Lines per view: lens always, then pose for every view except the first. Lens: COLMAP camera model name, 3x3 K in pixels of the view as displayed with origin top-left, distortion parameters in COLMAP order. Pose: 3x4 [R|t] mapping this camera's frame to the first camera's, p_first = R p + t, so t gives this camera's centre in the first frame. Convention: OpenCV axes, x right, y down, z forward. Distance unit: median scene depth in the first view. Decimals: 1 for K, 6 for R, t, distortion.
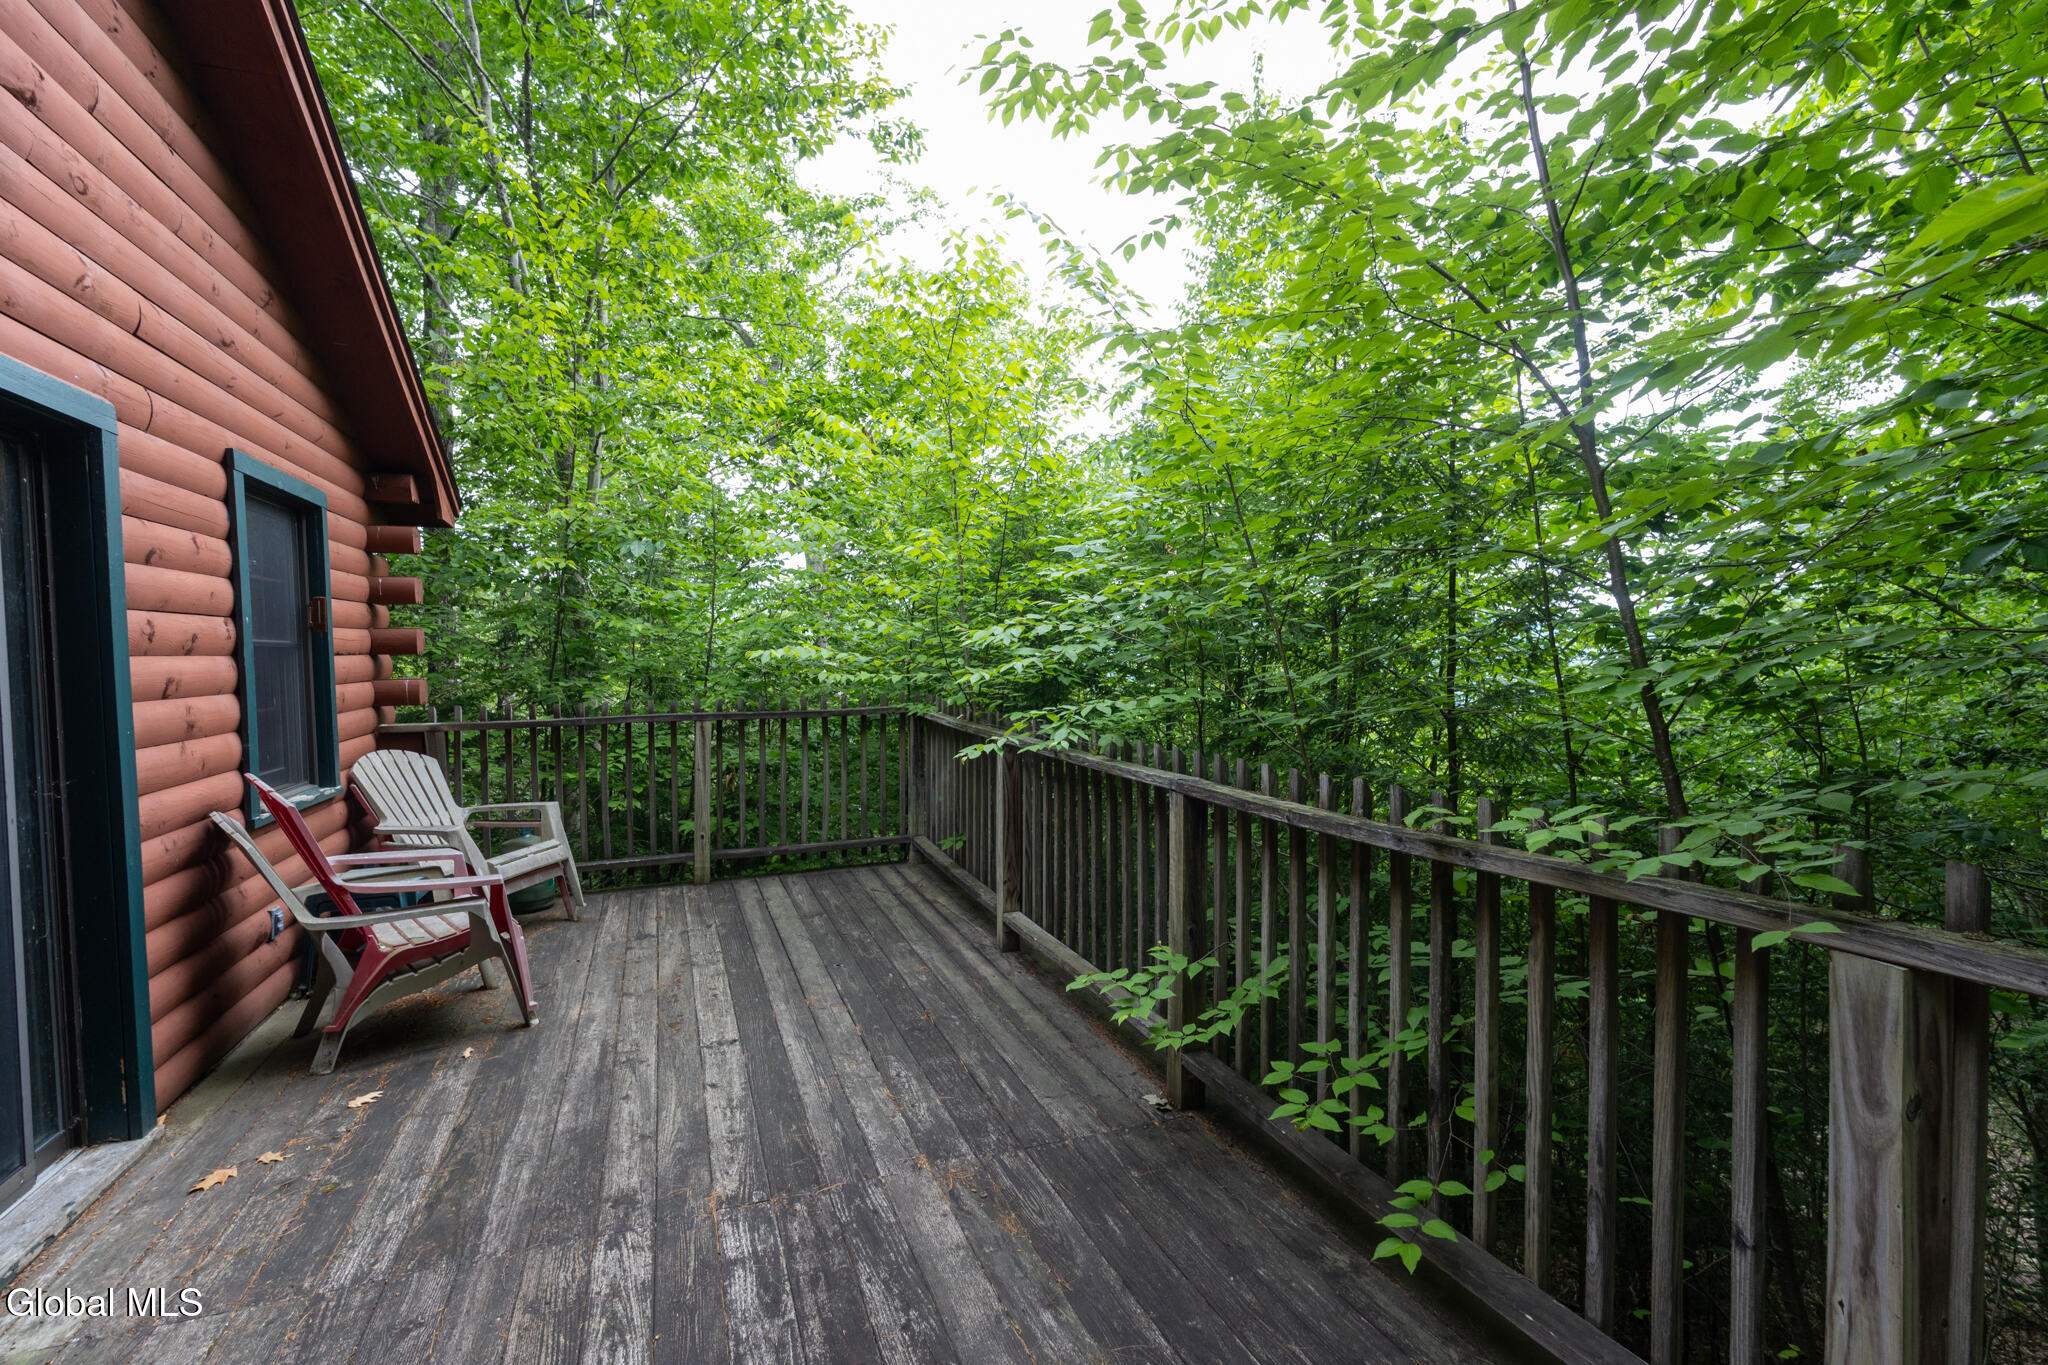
lens RADIAL K [[940.2, 0, 1021.3], [0, 940.2, 688.3], [0, 0, 1]] dist [0.003181, 0.000953]
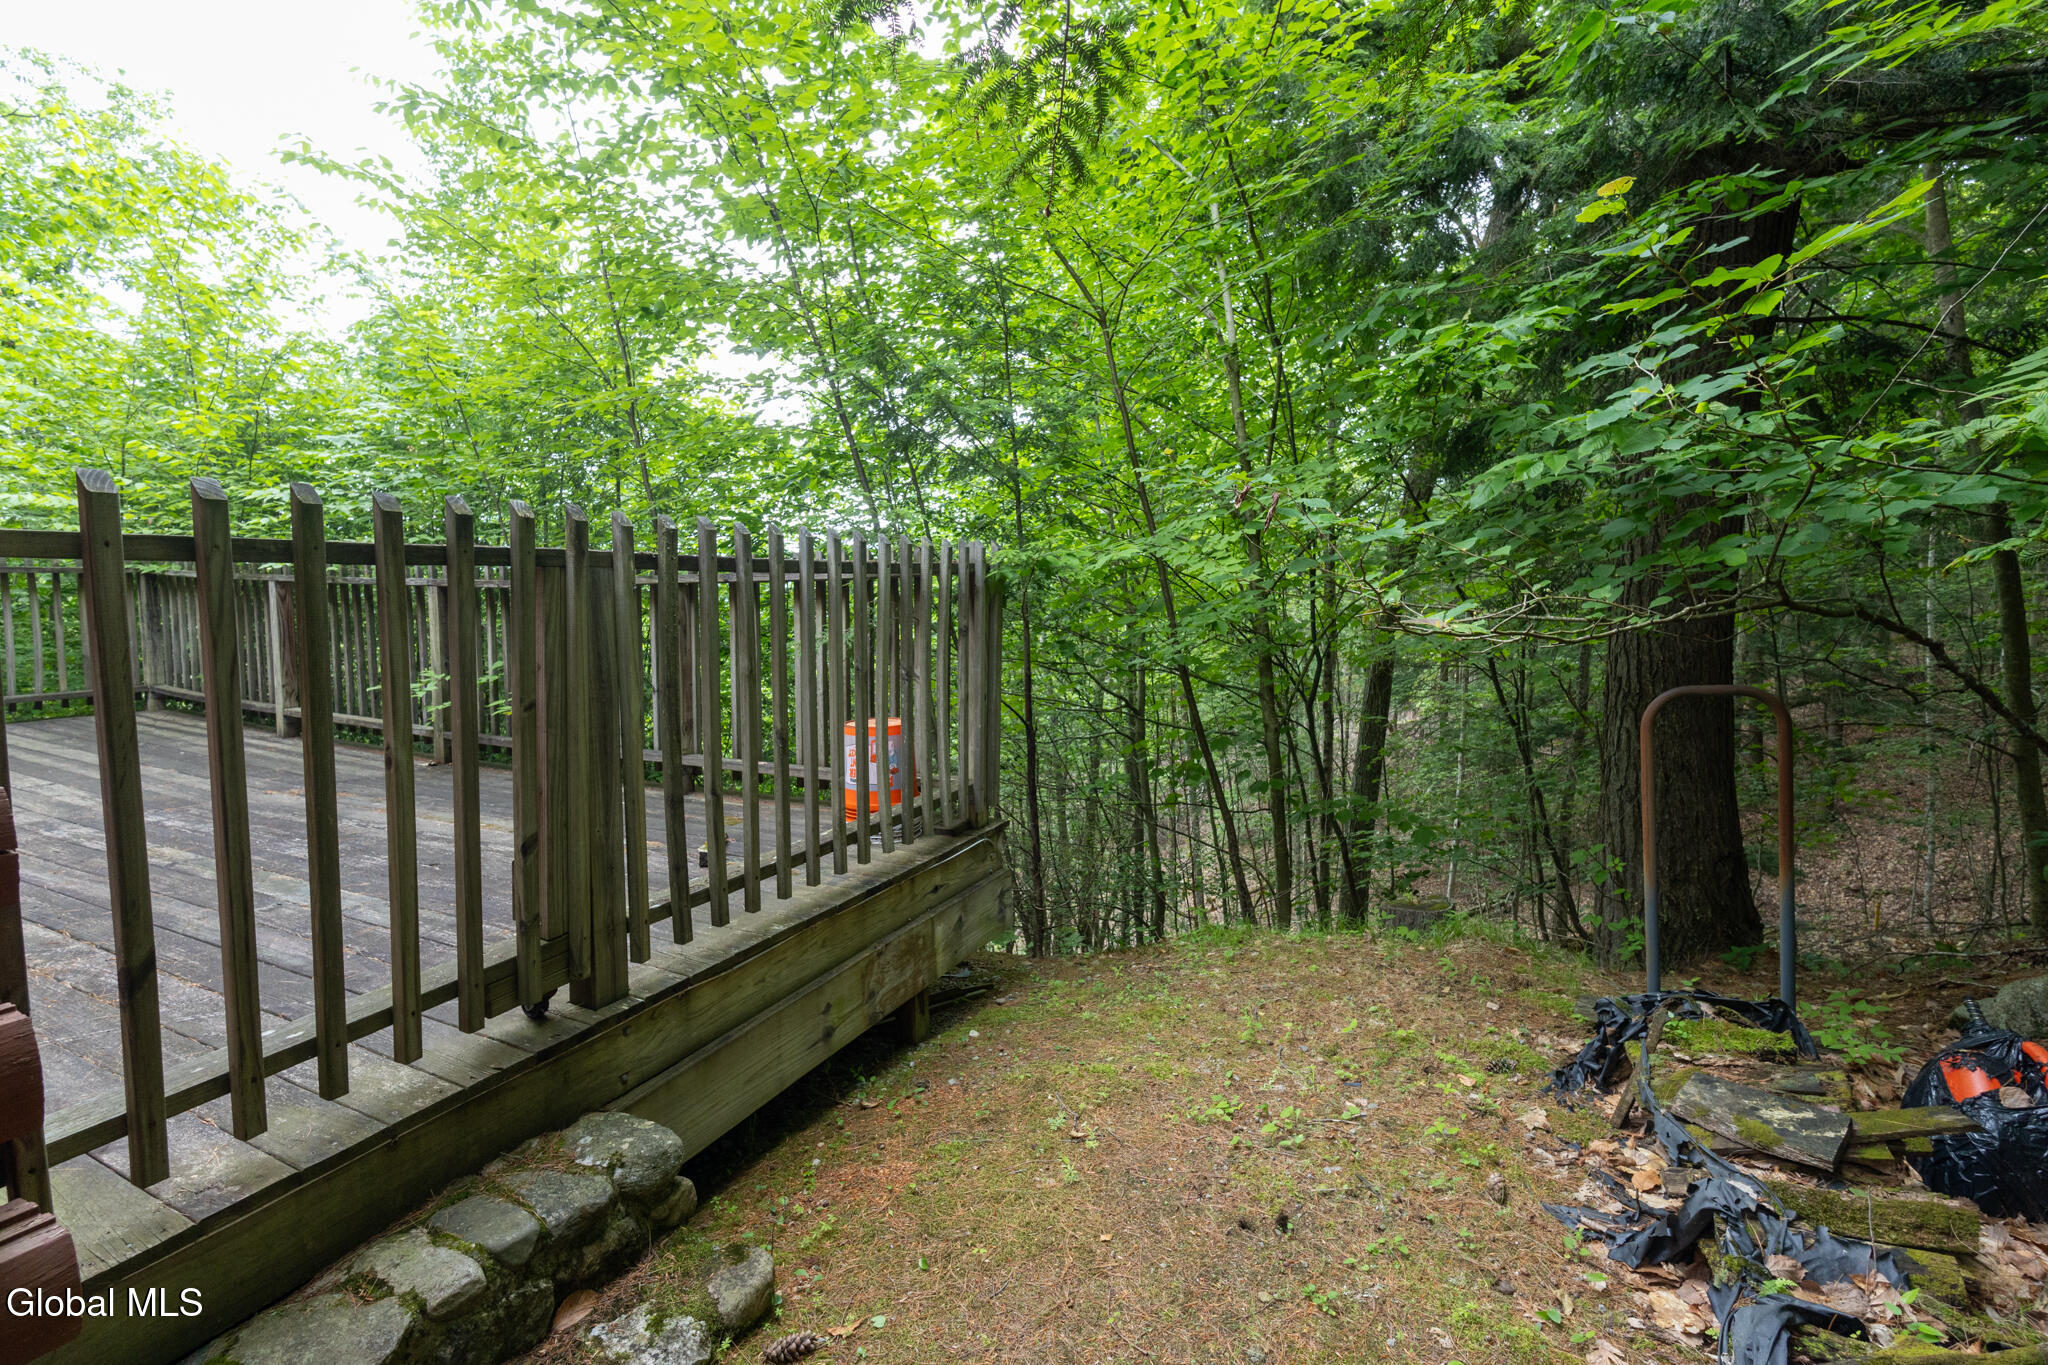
lens RADIAL K [[940.2, 0, 1023.3], [0, 940.2, 668.3], [0, 0, 1]] dist [0.003181, 0.000953]
pose [[0.740215, -0.050489, 0.670472, -0.148926], [0.012455, 0.998035, 0.061405, 0.123115], [-0.672255, -0.037103, 0.739389, -0.760735]]
